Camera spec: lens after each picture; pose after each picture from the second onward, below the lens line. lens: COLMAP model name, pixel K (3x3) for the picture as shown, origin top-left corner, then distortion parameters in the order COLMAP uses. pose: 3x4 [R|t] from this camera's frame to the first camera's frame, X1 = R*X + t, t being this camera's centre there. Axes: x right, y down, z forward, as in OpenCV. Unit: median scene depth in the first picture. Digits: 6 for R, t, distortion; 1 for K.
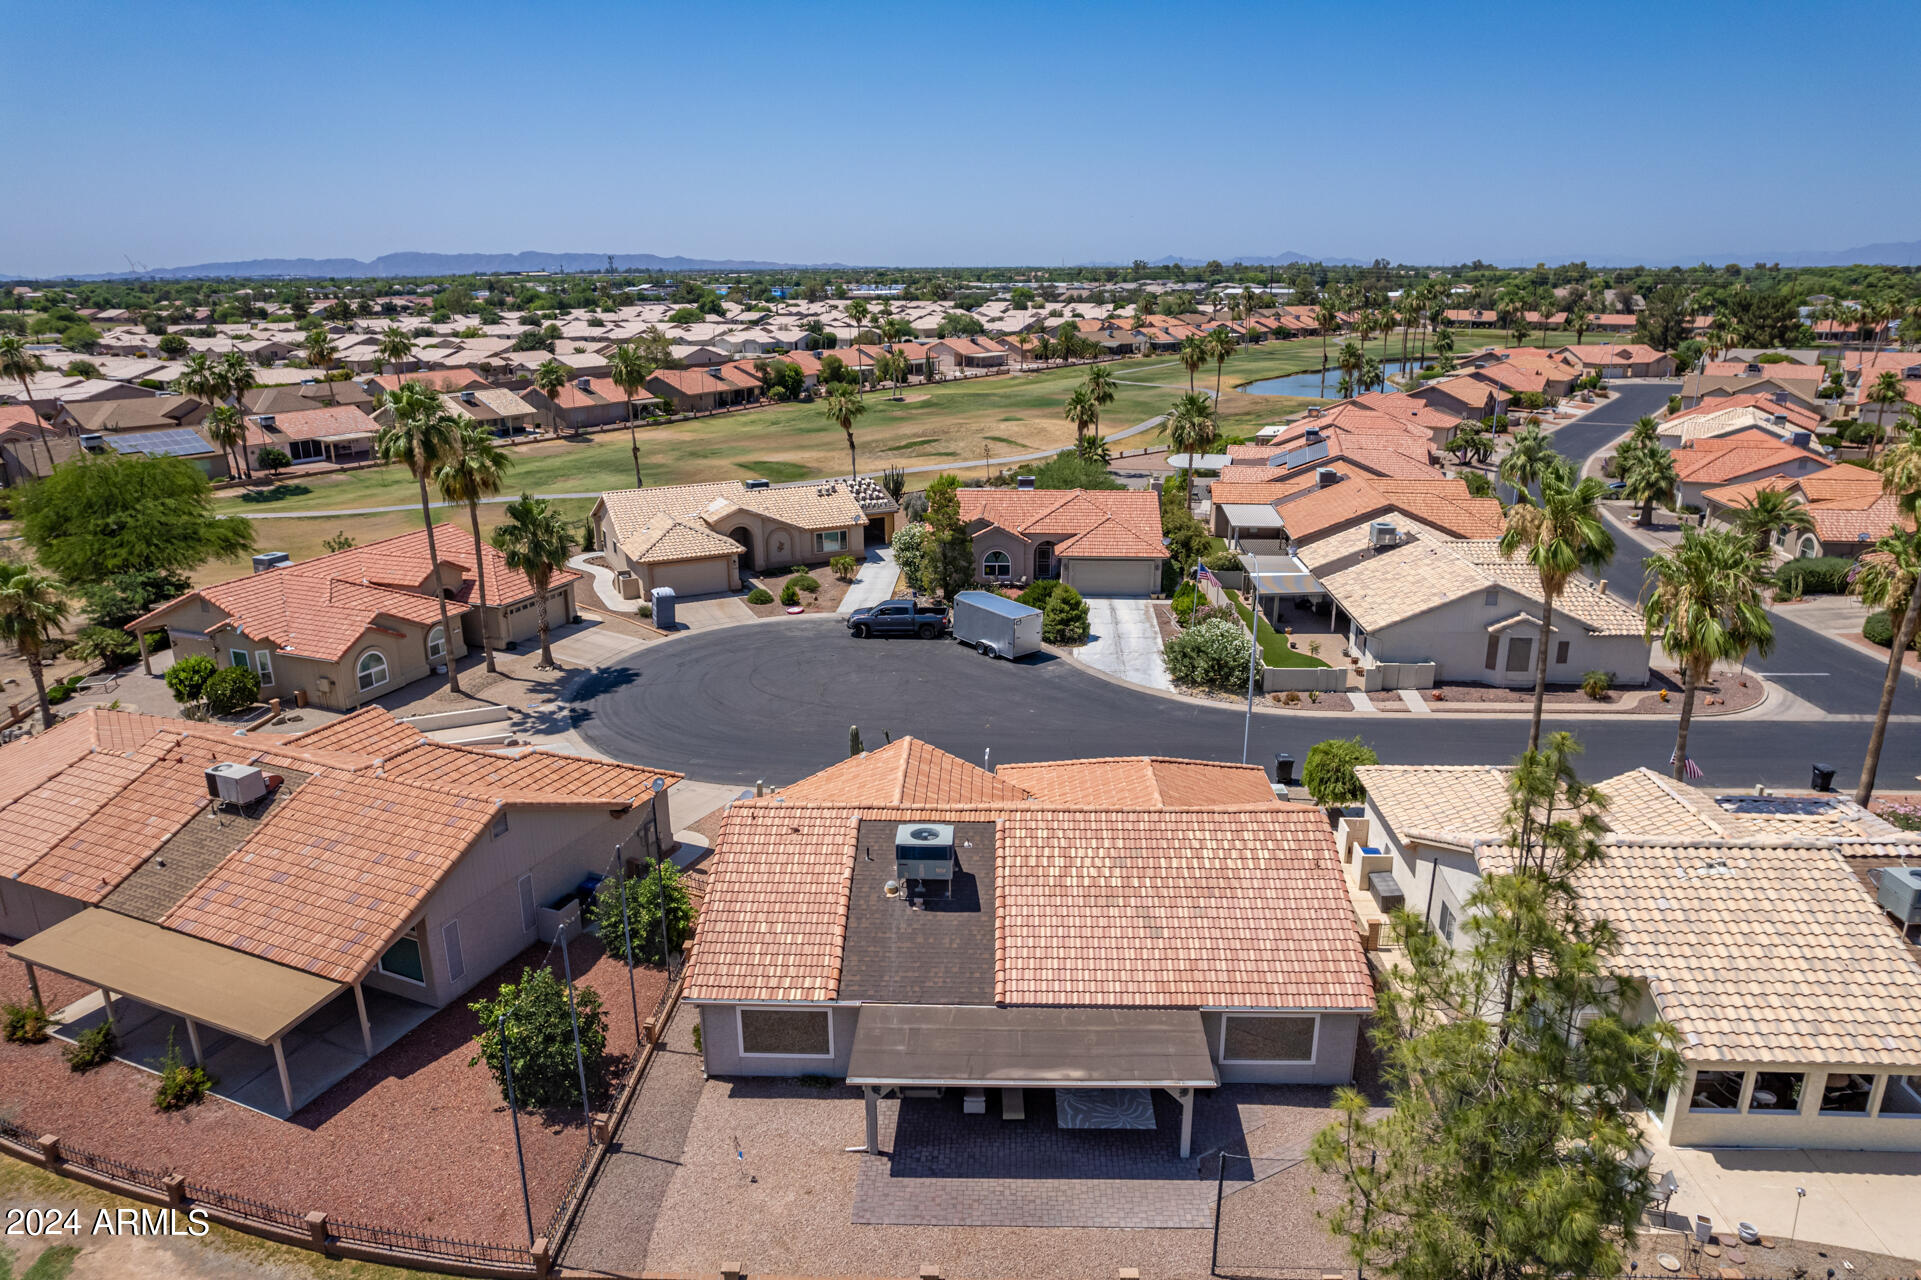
lens RADIAL K [[1232.5, 0, 957.0], [0, 1232.5, 643.3], [0, 0, 1]] dist [-0.075449, 0.067323]
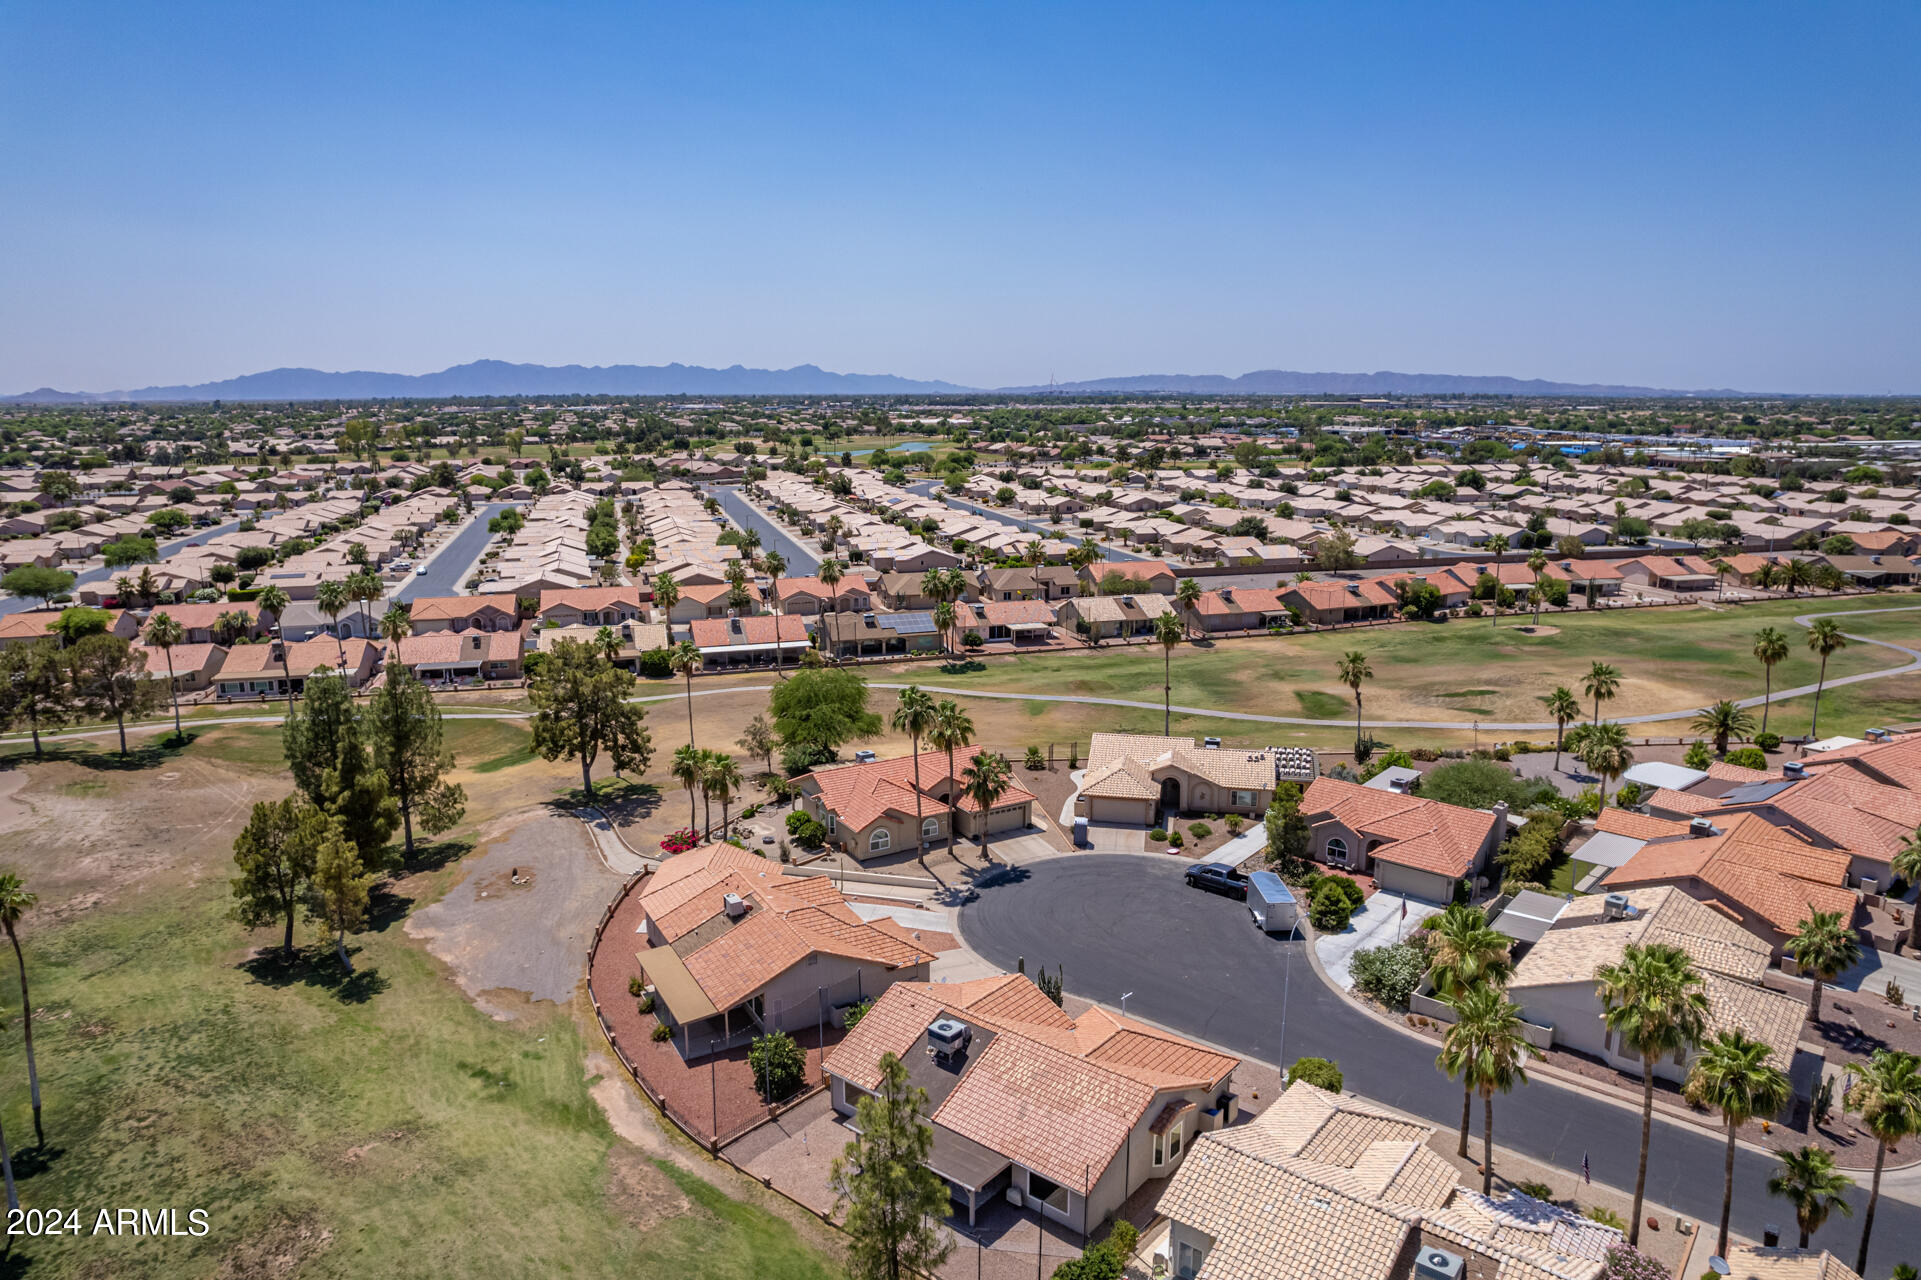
lens RADIAL K [[1232.5, 0, 959.5], [0, 1232.5, 644.7], [0, 0, 1]] dist [-0.075449, 0.067323]
pose [[0.794790, 0.131647, -0.592434, 0.543715], [-0.184511, 0.982396, -0.029233, -0.199650], [0.578156, 0.132544, 0.805089, -0.328299]]
